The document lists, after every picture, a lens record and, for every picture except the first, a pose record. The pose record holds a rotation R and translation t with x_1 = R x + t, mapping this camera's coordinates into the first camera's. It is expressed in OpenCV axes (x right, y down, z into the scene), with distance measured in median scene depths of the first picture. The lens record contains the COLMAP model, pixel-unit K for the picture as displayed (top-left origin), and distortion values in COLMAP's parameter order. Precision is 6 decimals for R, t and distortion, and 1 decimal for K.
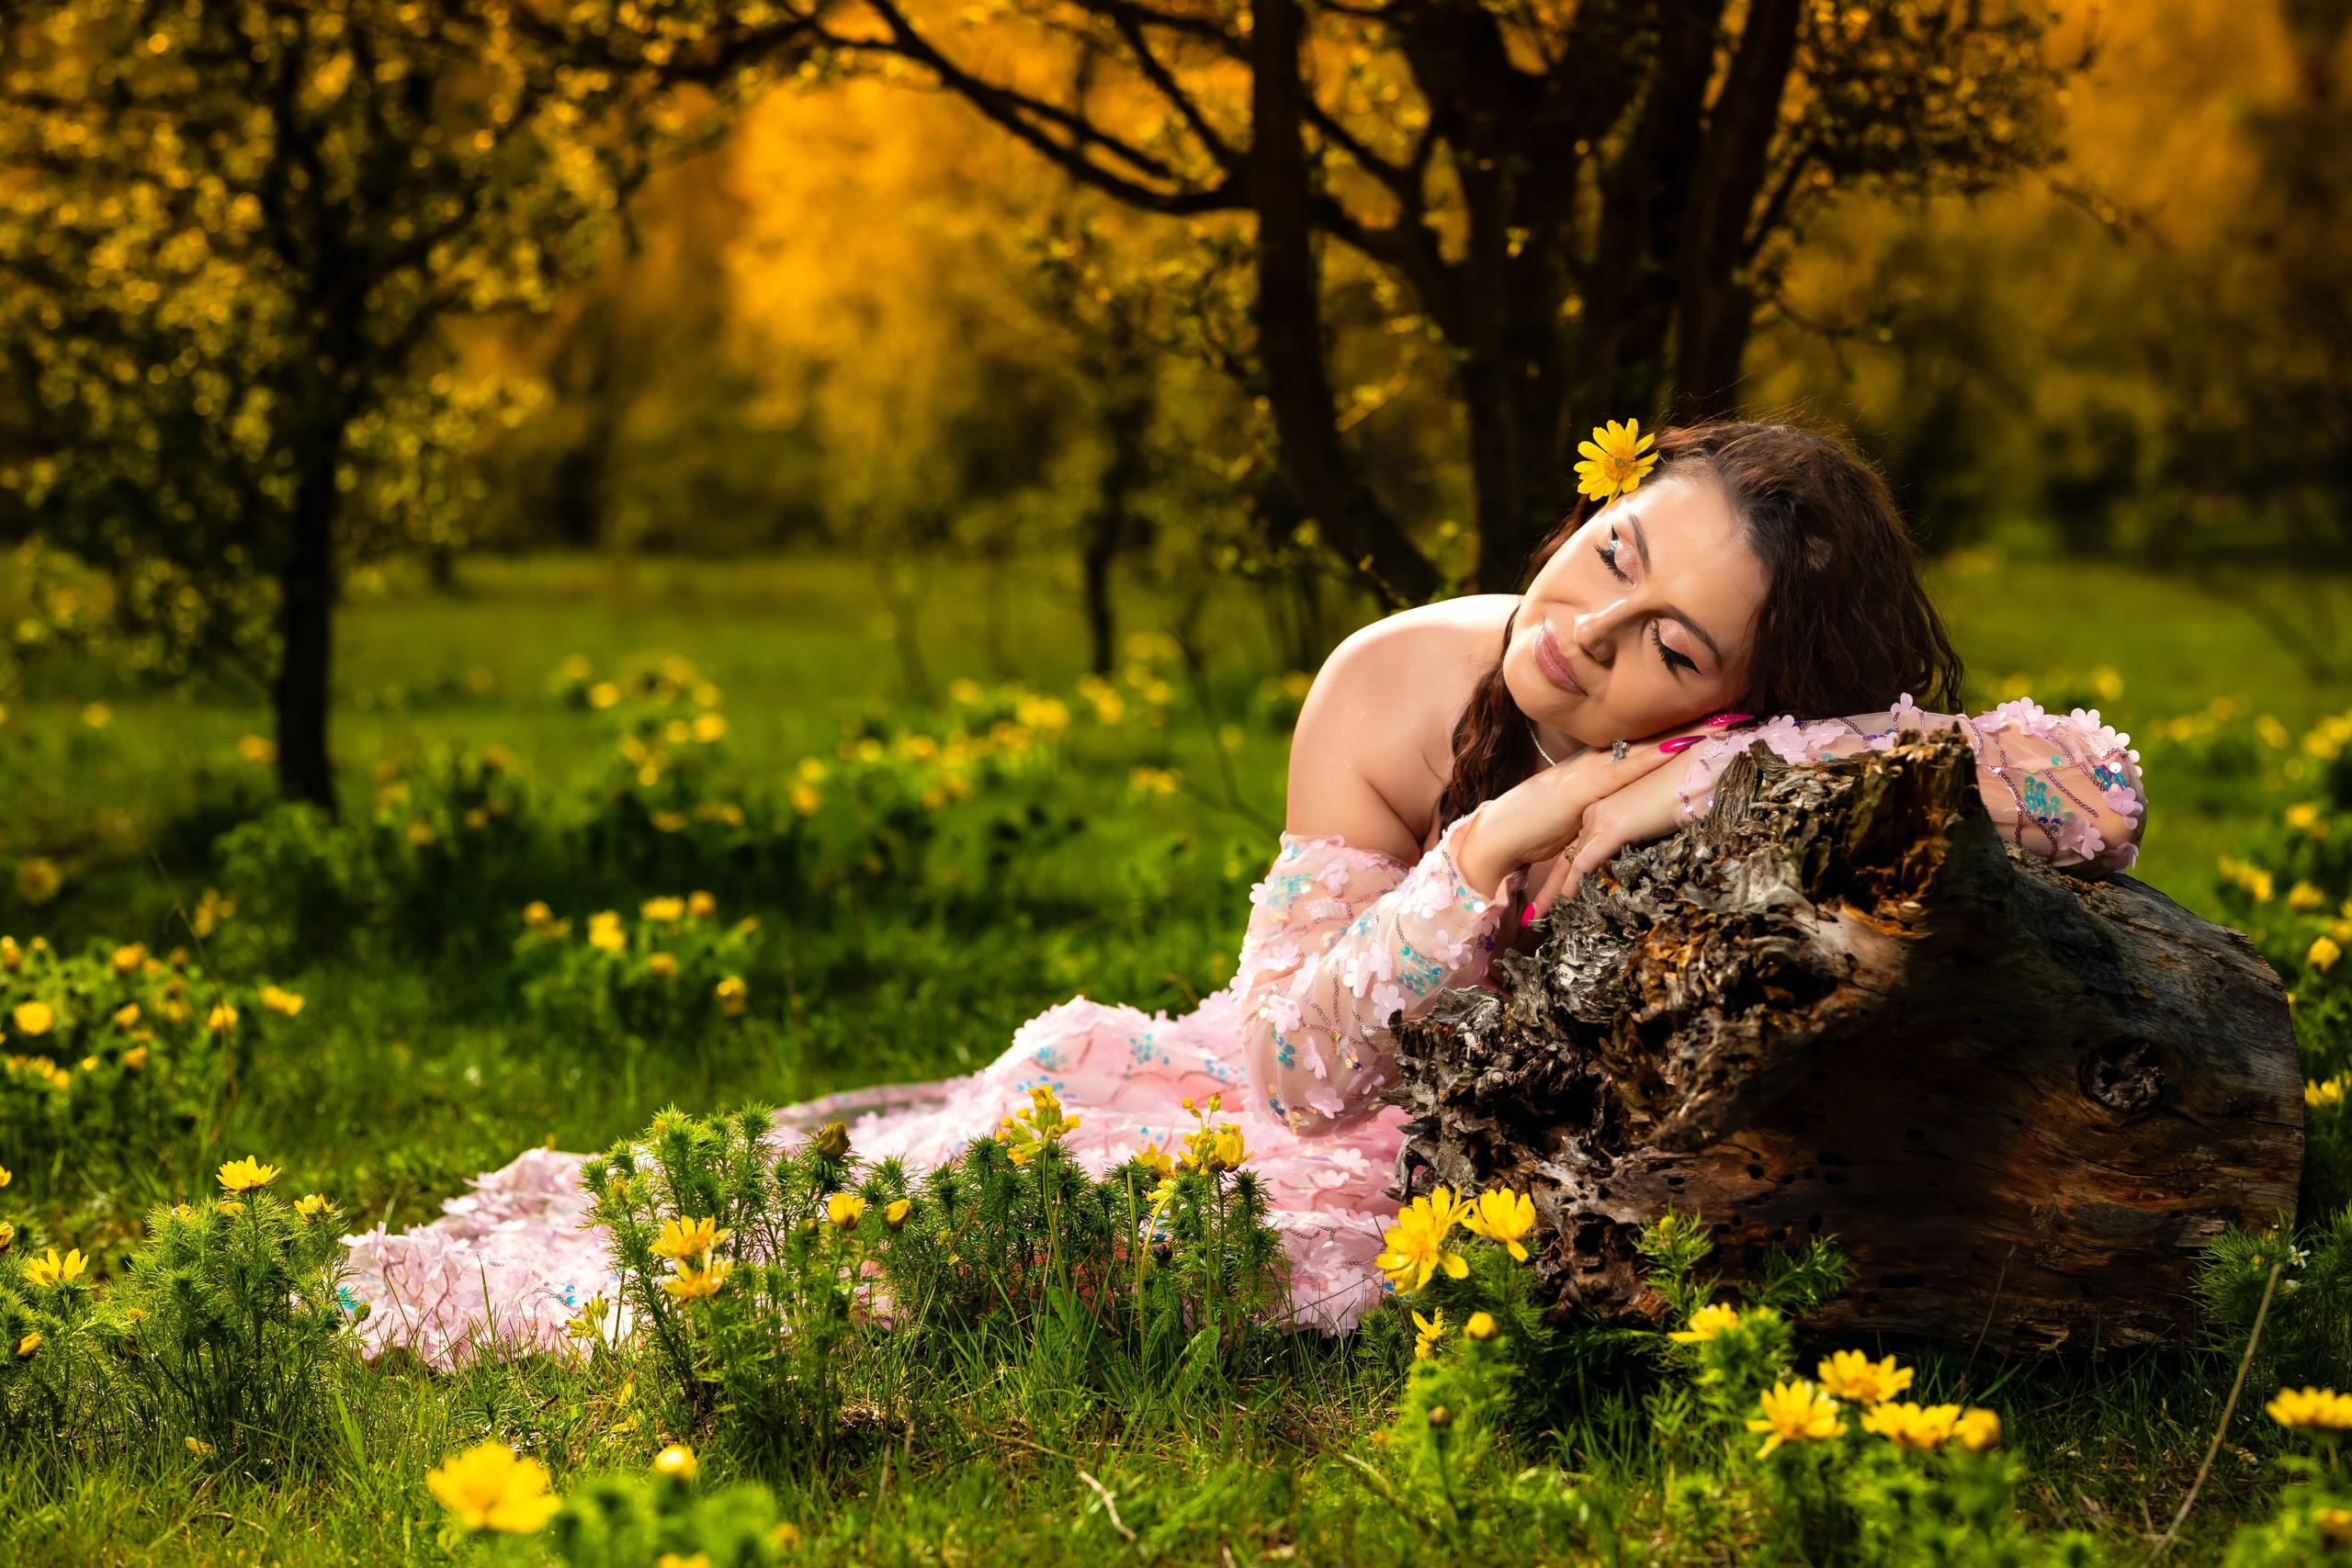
lens RADIAL K [[5747.1, 0, 1198.4], [0, 5747.1, 852.8], [0, 0, 1]] dist [0.038825, -0.514469]
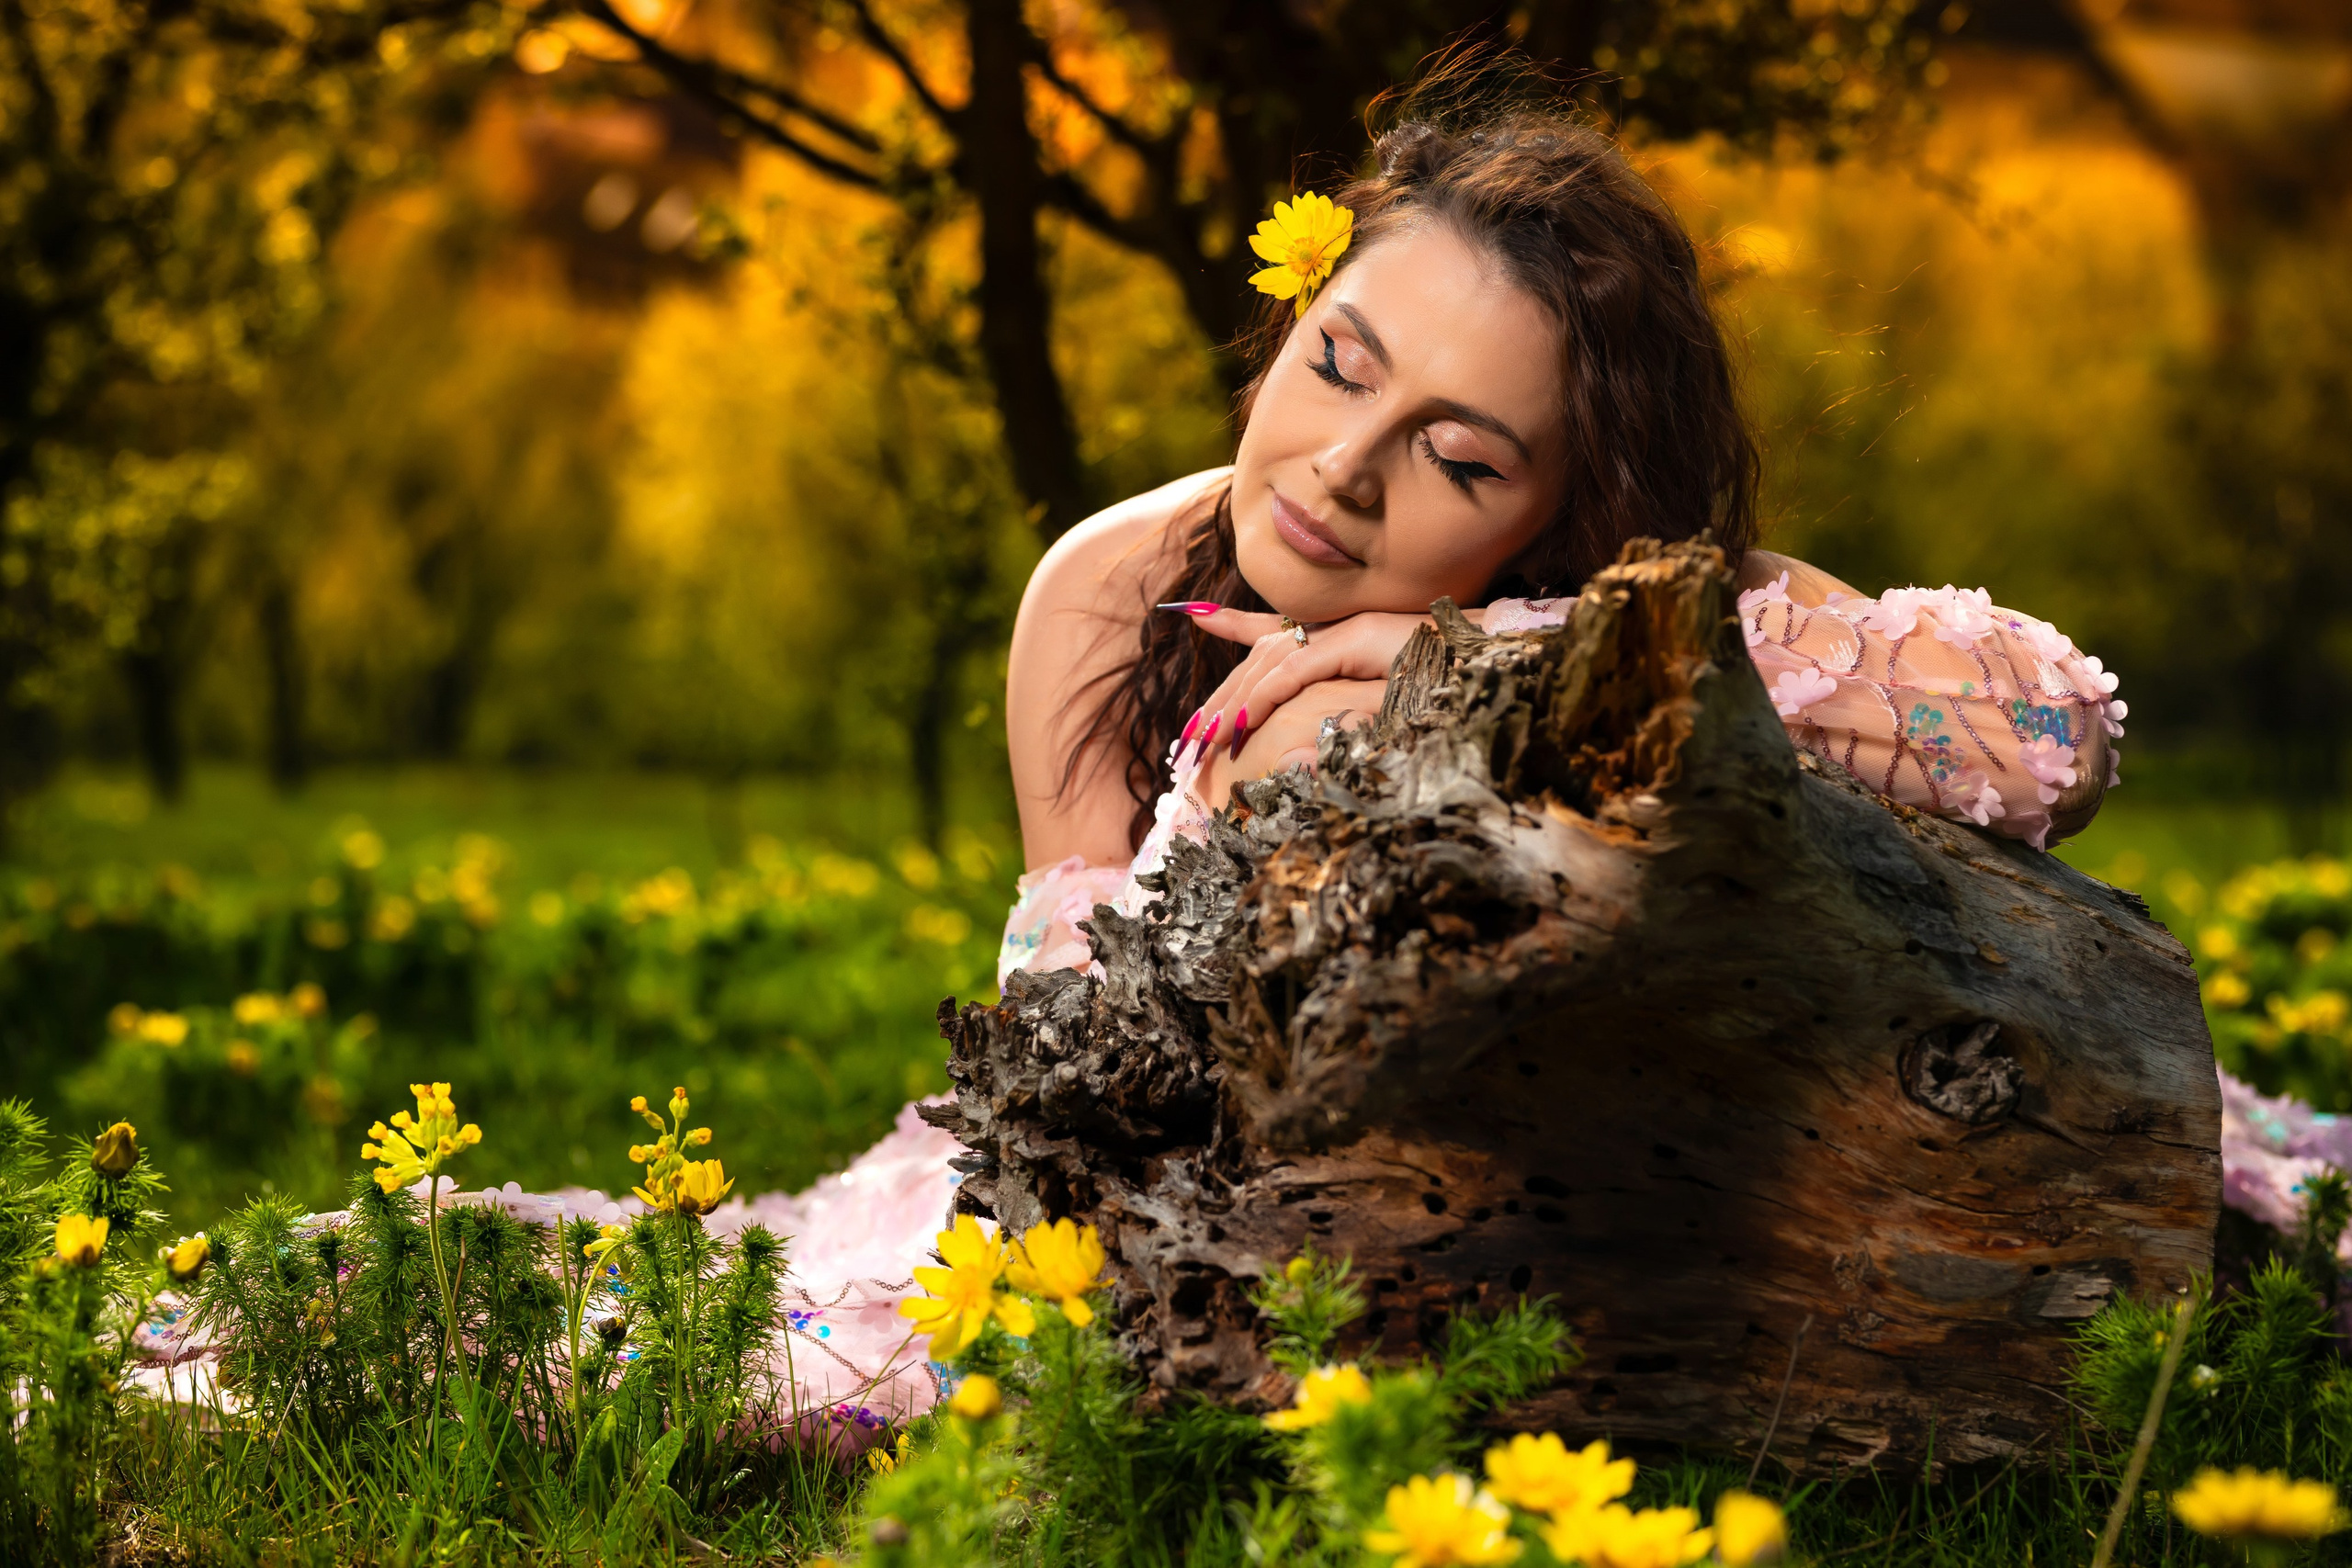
lens RADIAL K [[5754.8, 0, 1176.0], [0, 5754.8, 784.0], [0, 0, 1]] dist [-0.018309, 0.068986]
pose [[0.999978, -0.000374, 0.006644, 0.060316], [0.000828, 0.997651, -0.068504, 0.051923], [-0.006603, 0.068508, 0.997629, 0.299139]]
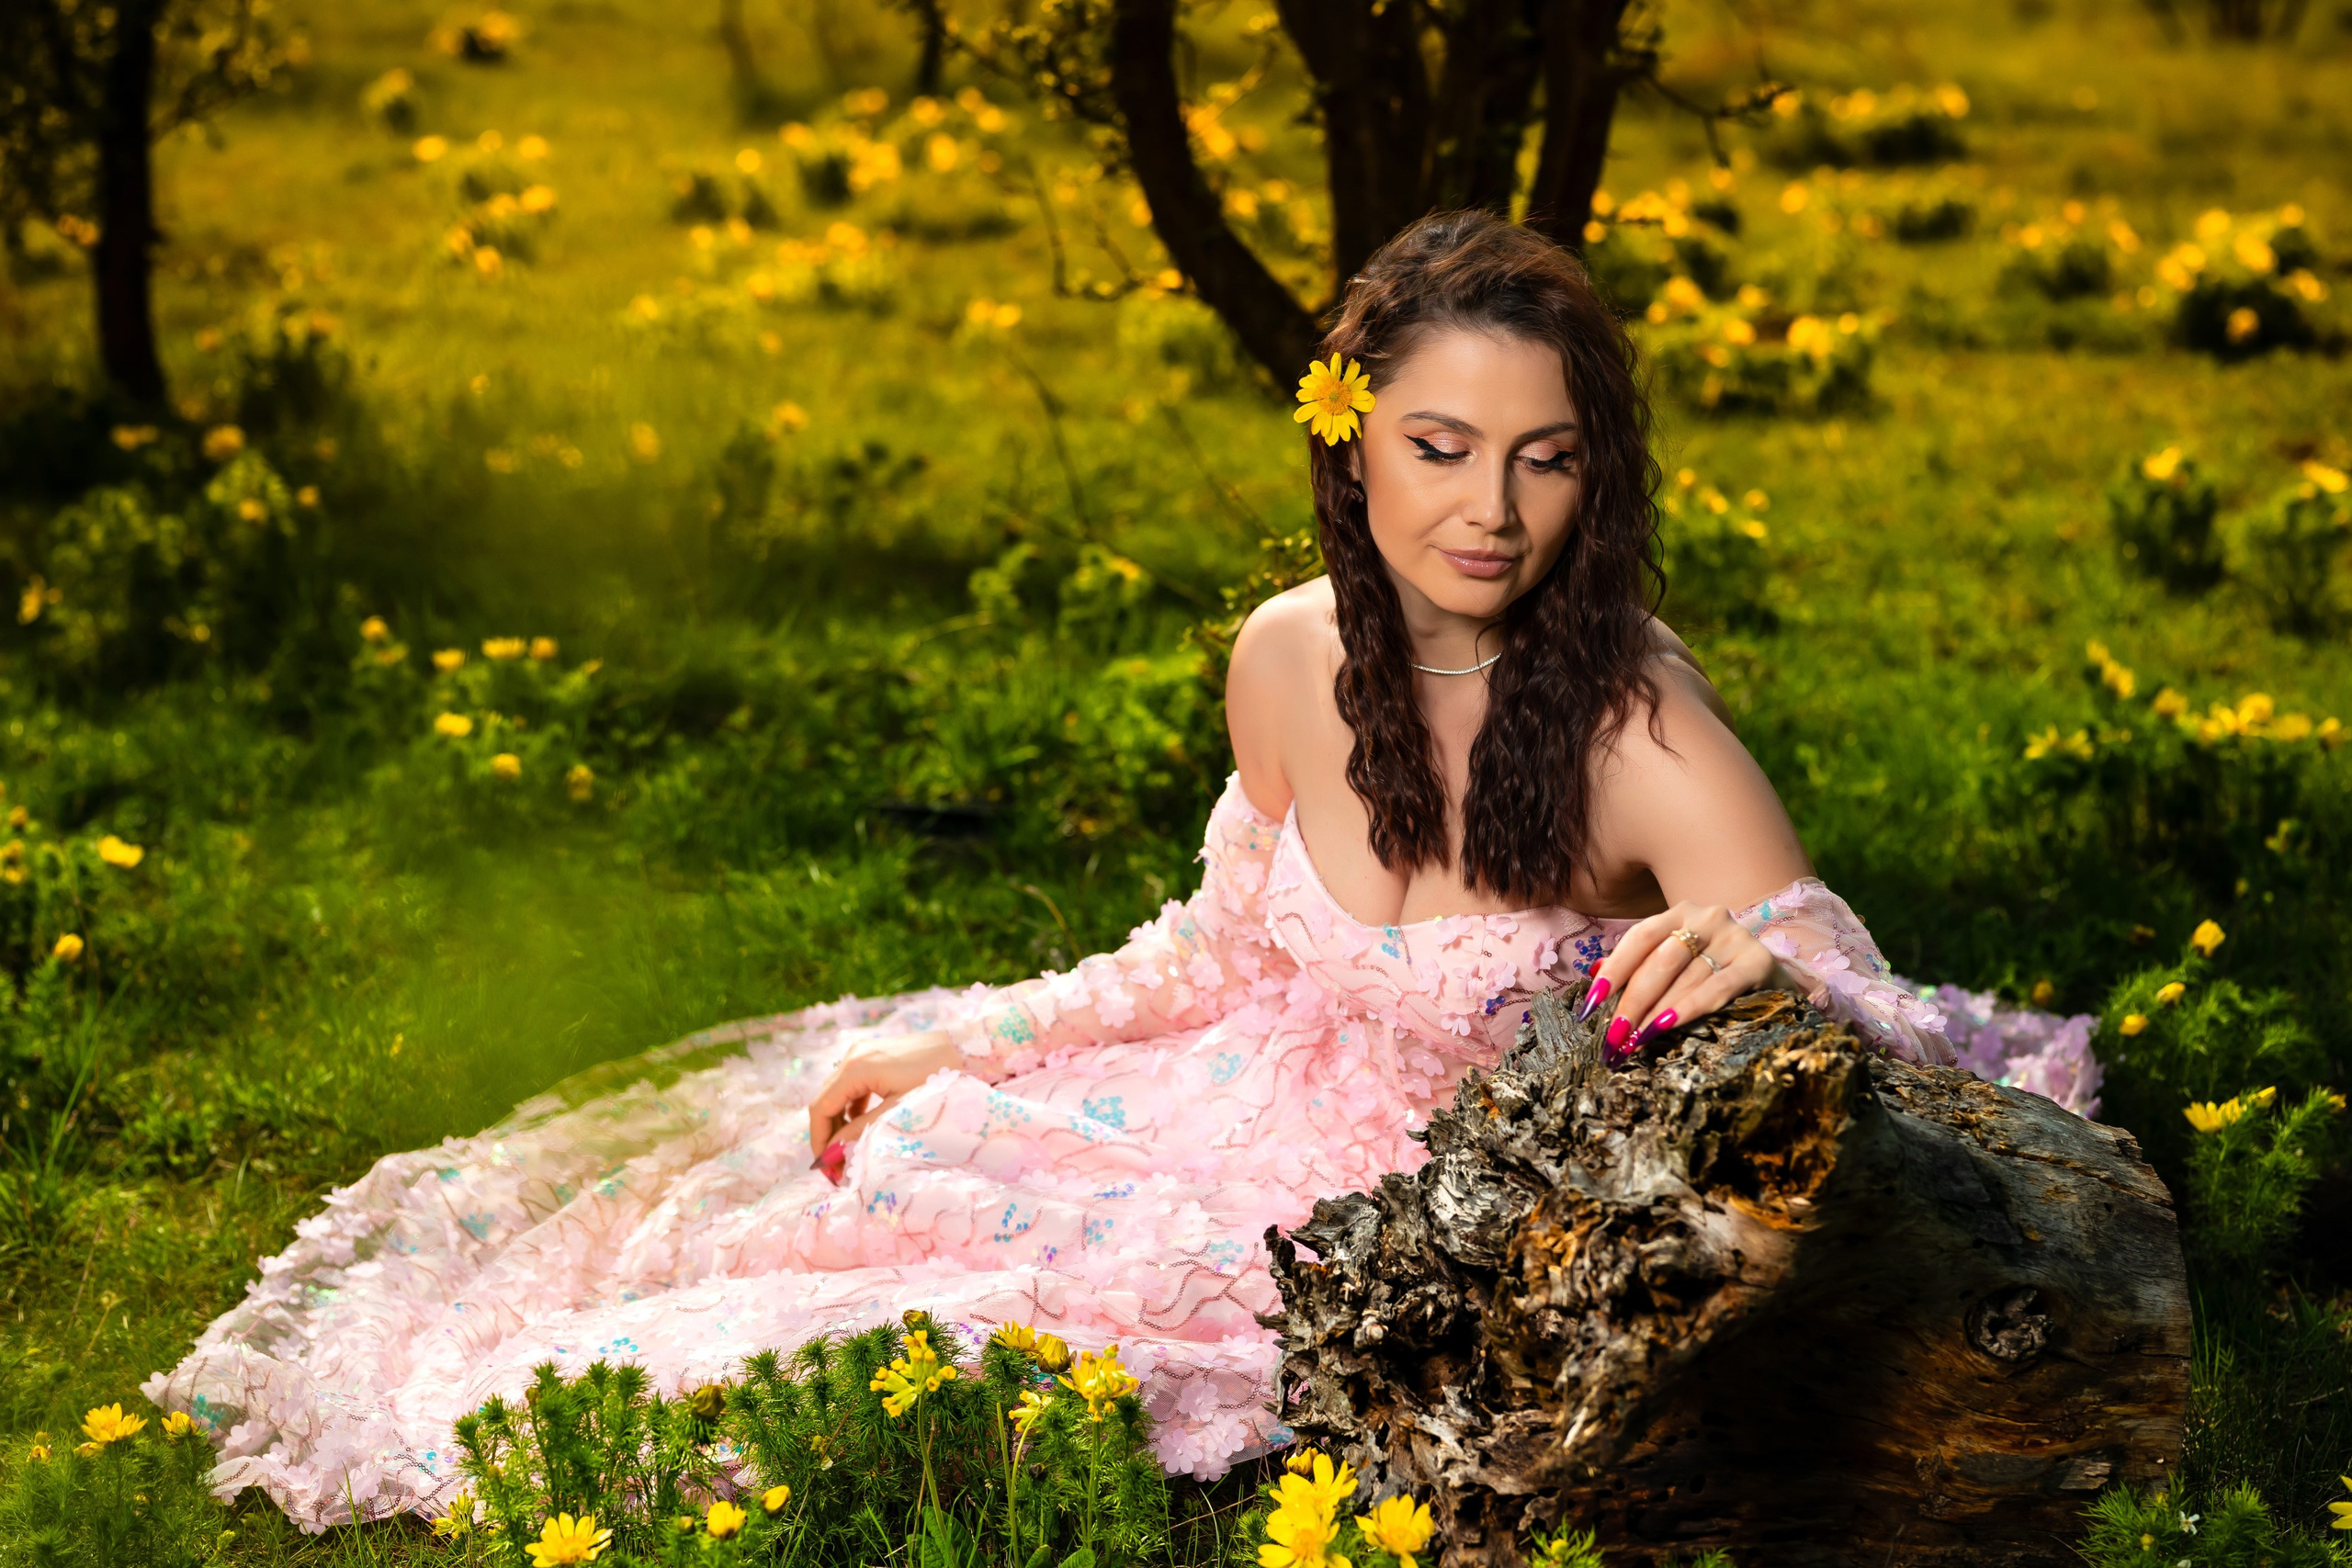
lens RADIAL K [[5788.5, 0, 1111.0], [0, 5788.5, 775.4], [0, 0, 1]] dist [0.042352, -0.787439]
pose [[0.999881, -0.005124, 0.014567, -0.007458], [0.003298, 0.992434, 0.122731, -0.177260], [-0.015086, -0.122668, 0.992333, 0.028155]]
